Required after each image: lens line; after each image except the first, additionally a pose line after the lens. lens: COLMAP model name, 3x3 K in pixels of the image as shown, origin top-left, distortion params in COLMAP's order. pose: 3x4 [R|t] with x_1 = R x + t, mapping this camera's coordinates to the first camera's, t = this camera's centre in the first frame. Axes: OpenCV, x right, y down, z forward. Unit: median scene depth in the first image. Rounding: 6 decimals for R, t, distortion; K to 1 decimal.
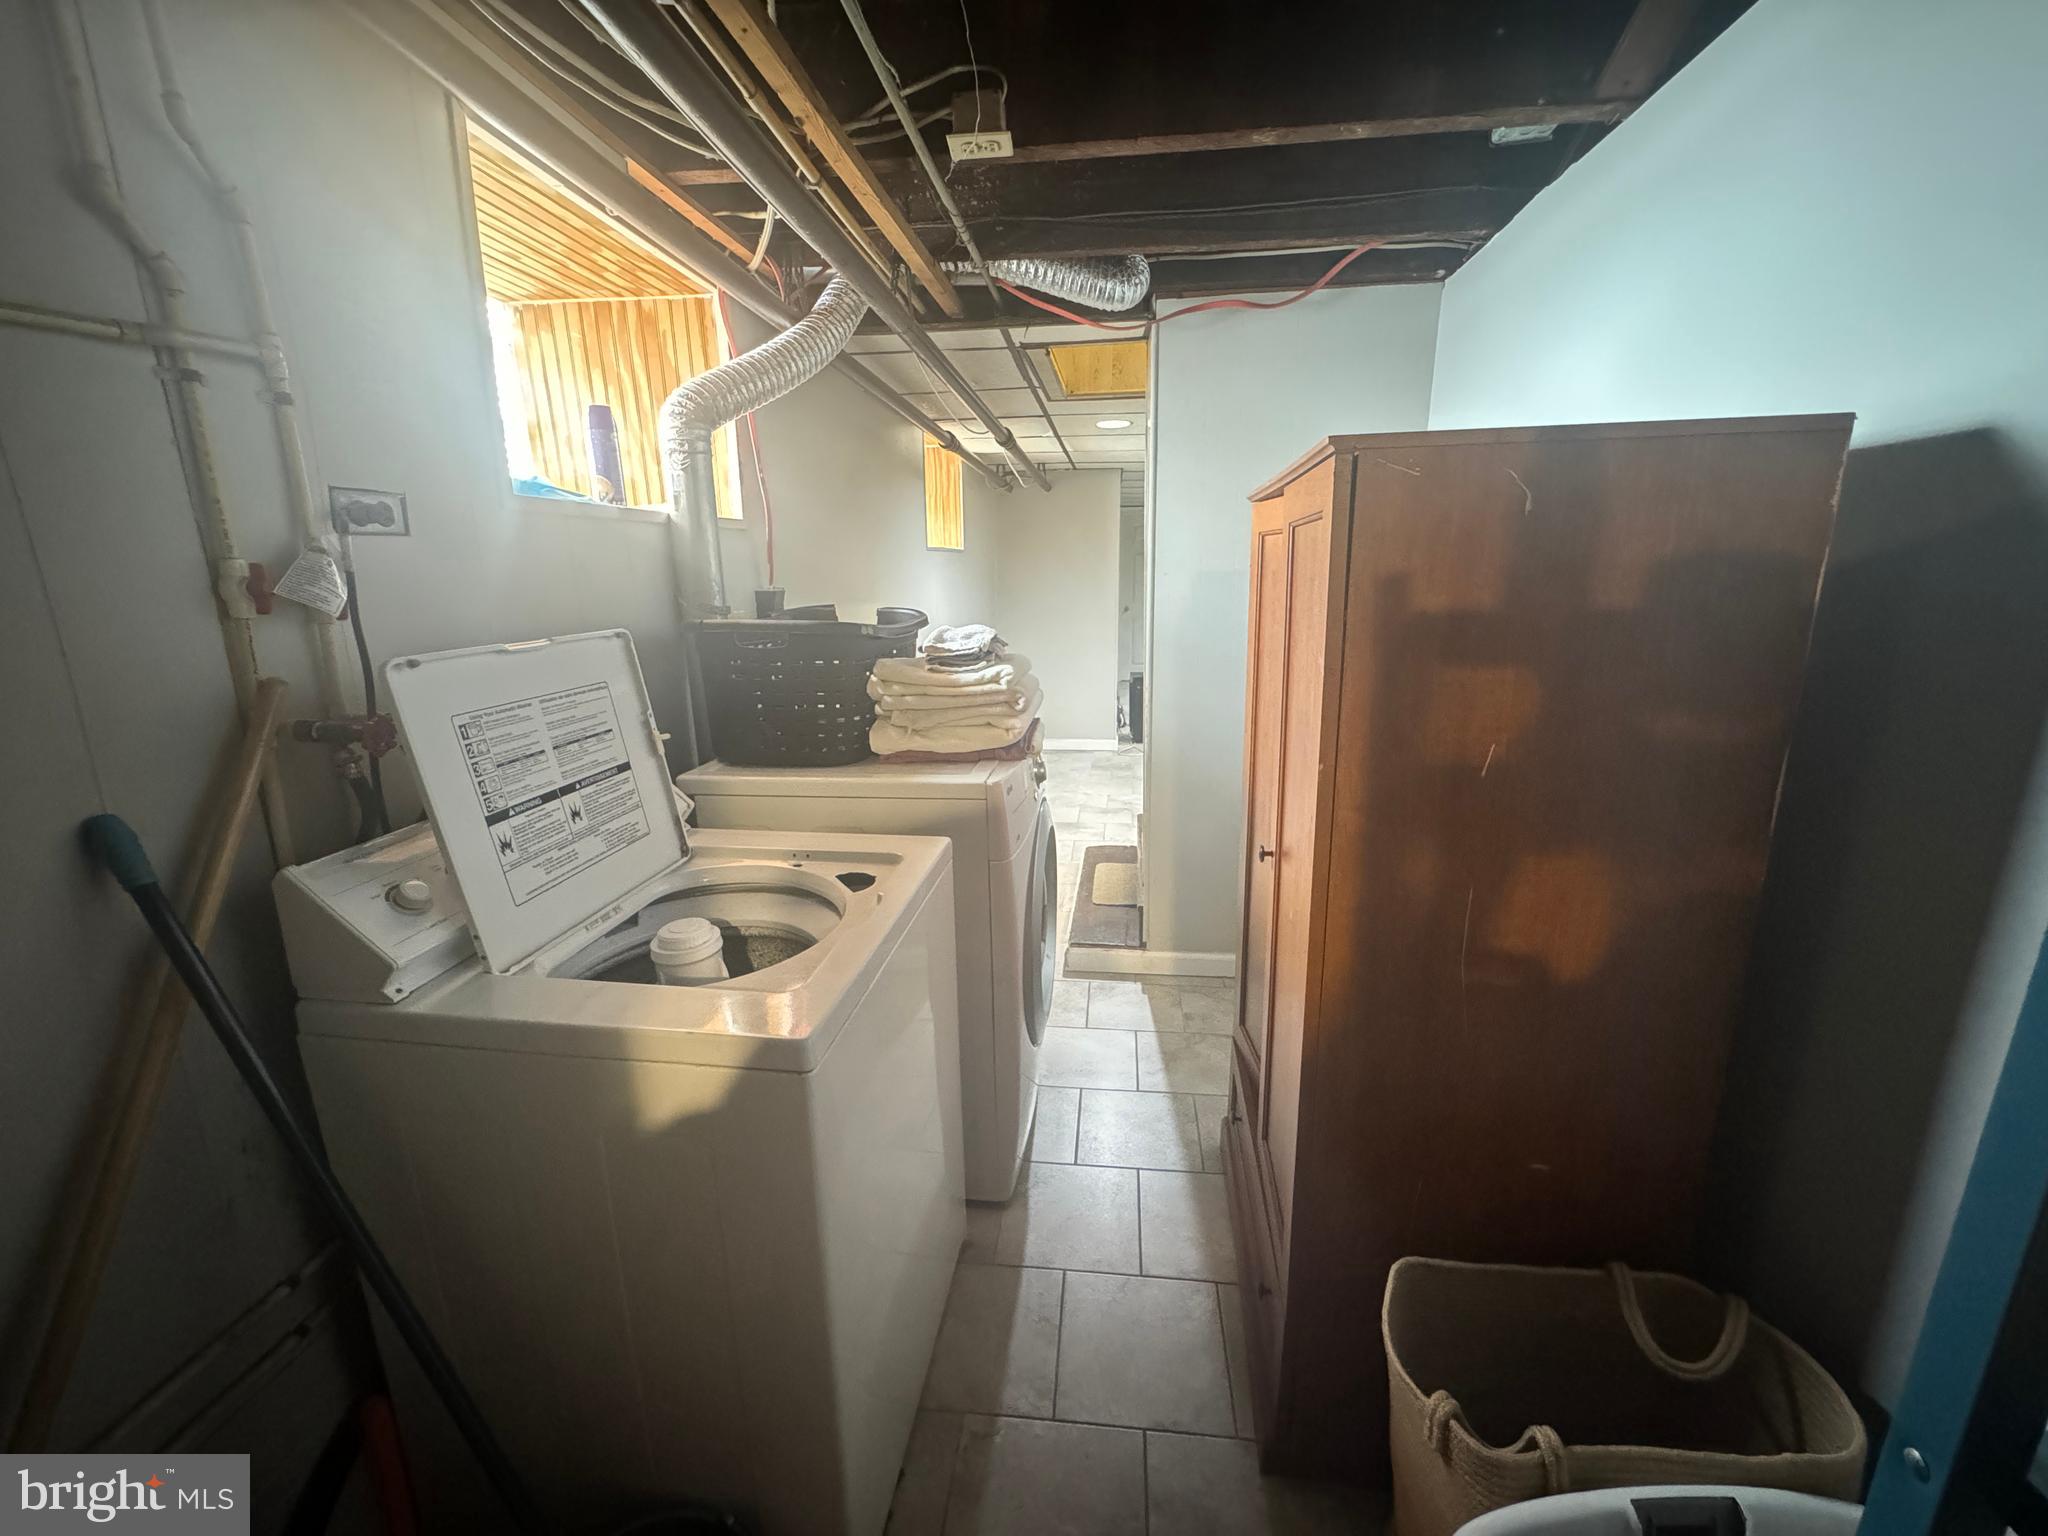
lens RADIAL K [[823.0, 0, 1017.2], [0, 823.0, 764.6], [0, 0, 1]] dist [-0.001298, 0.000412]
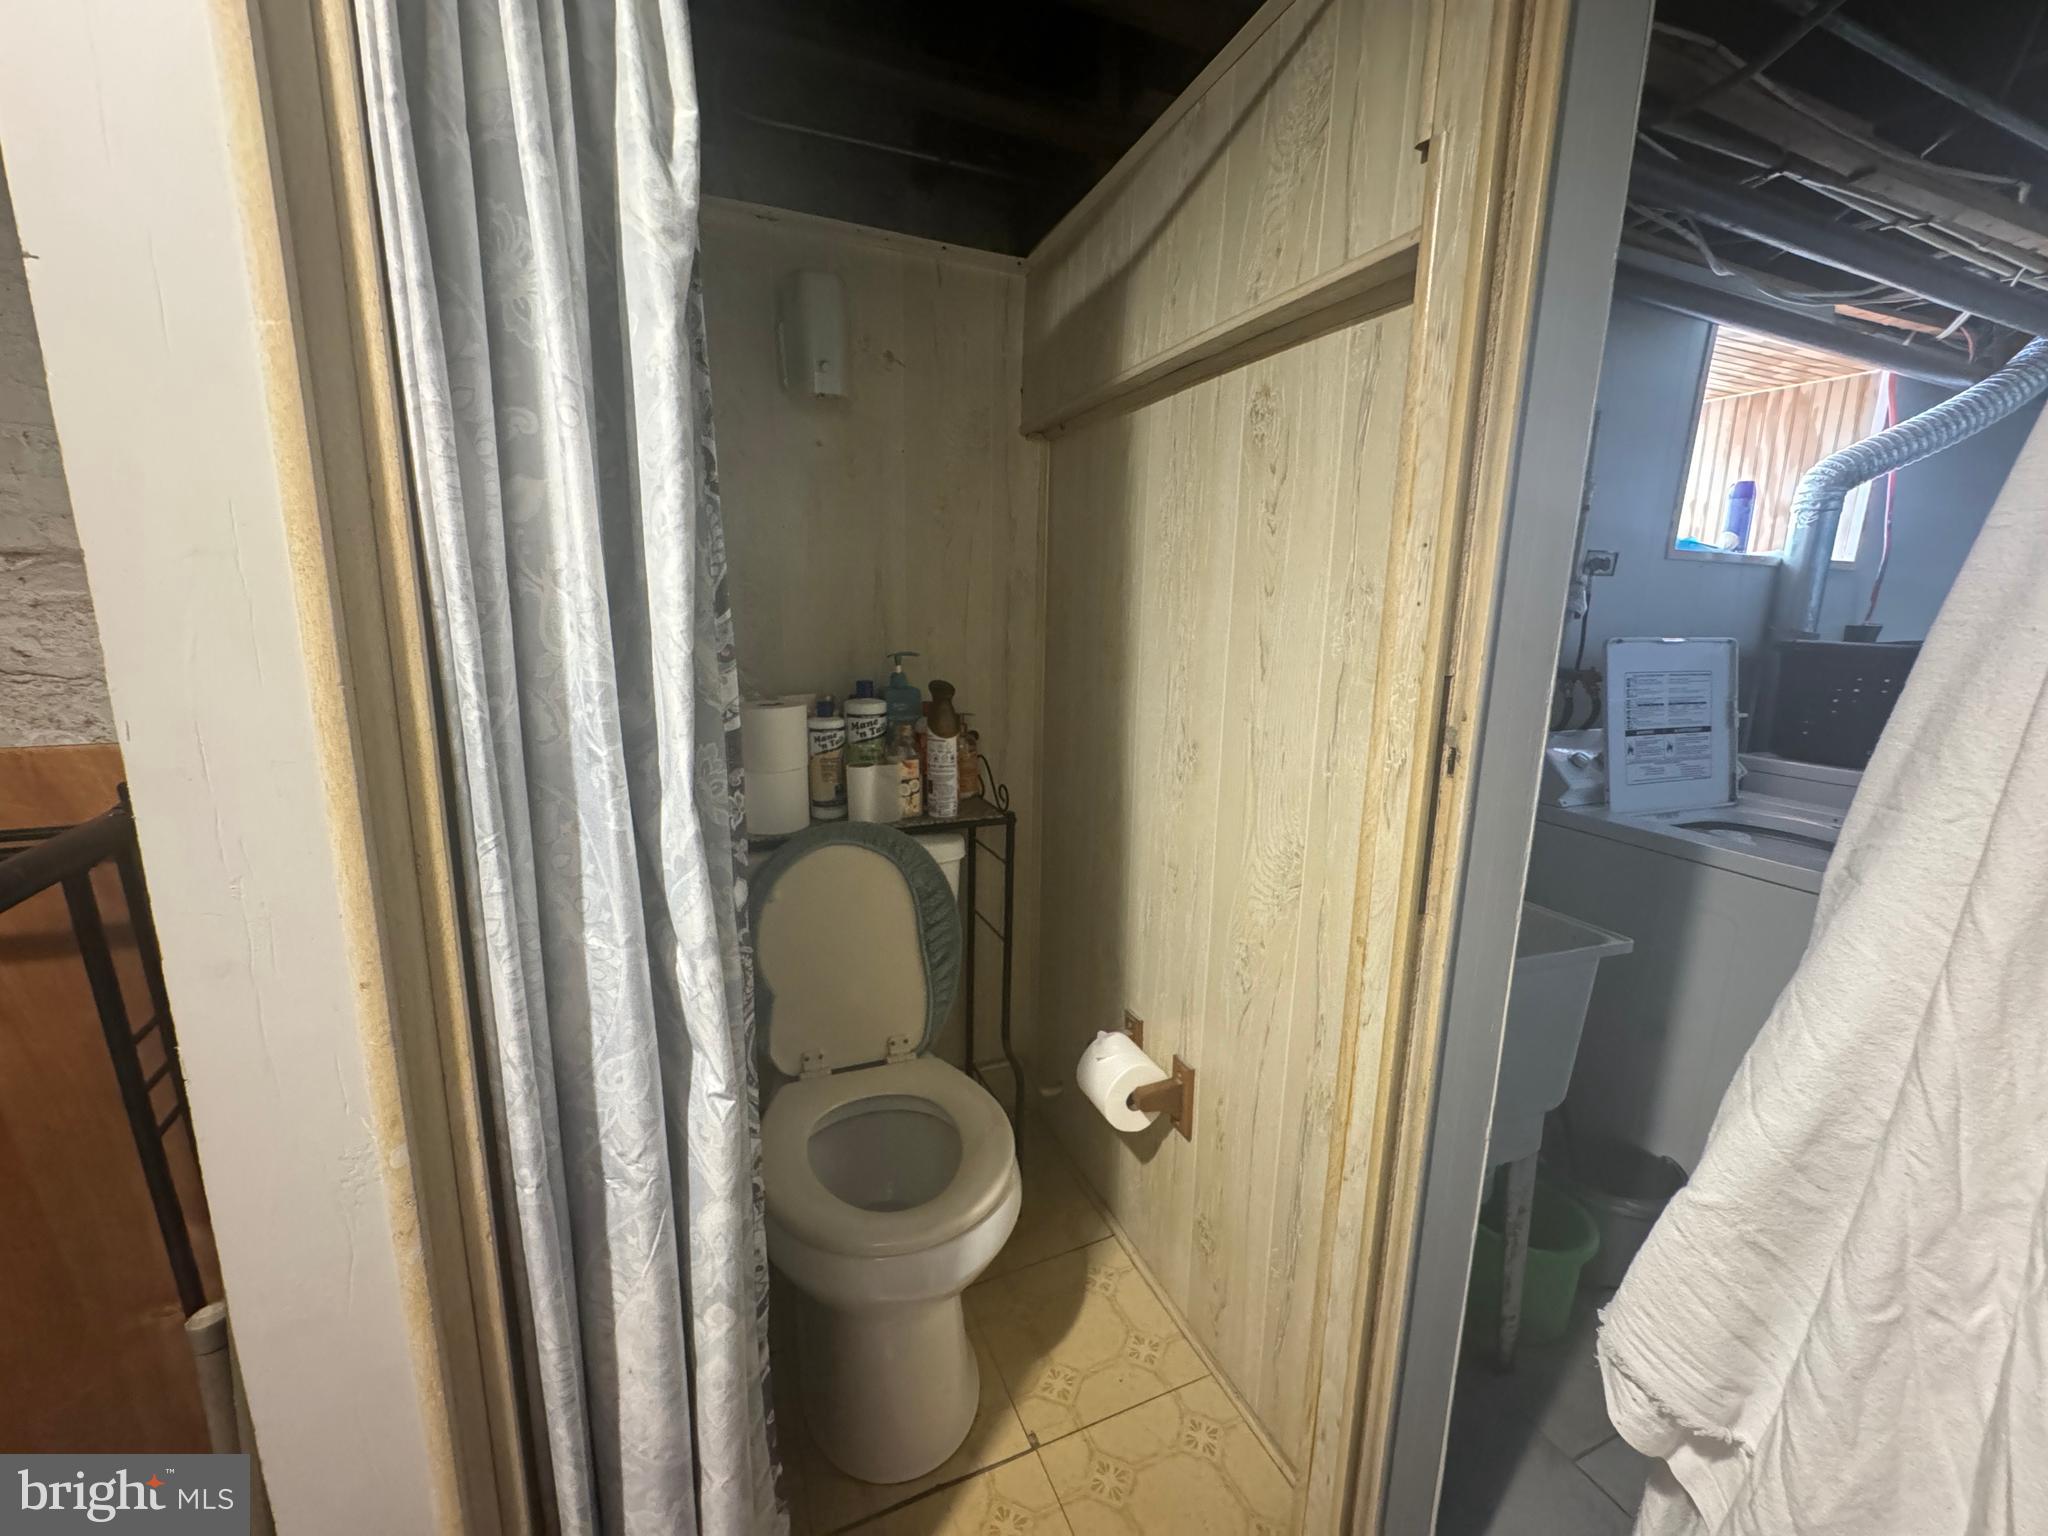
lens RADIAL K [[823.0, 0, 1022.4], [0, 823.0, 757.6], [0, 0, 1]] dist [-0.001298, 0.000412]
pose [[0.488832, 0.192379, -0.850902, 0.178471], [-0.235092, 0.968348, 0.083875, 0.201912], [0.840104, 0.159039, 0.518586, -0.741076]]
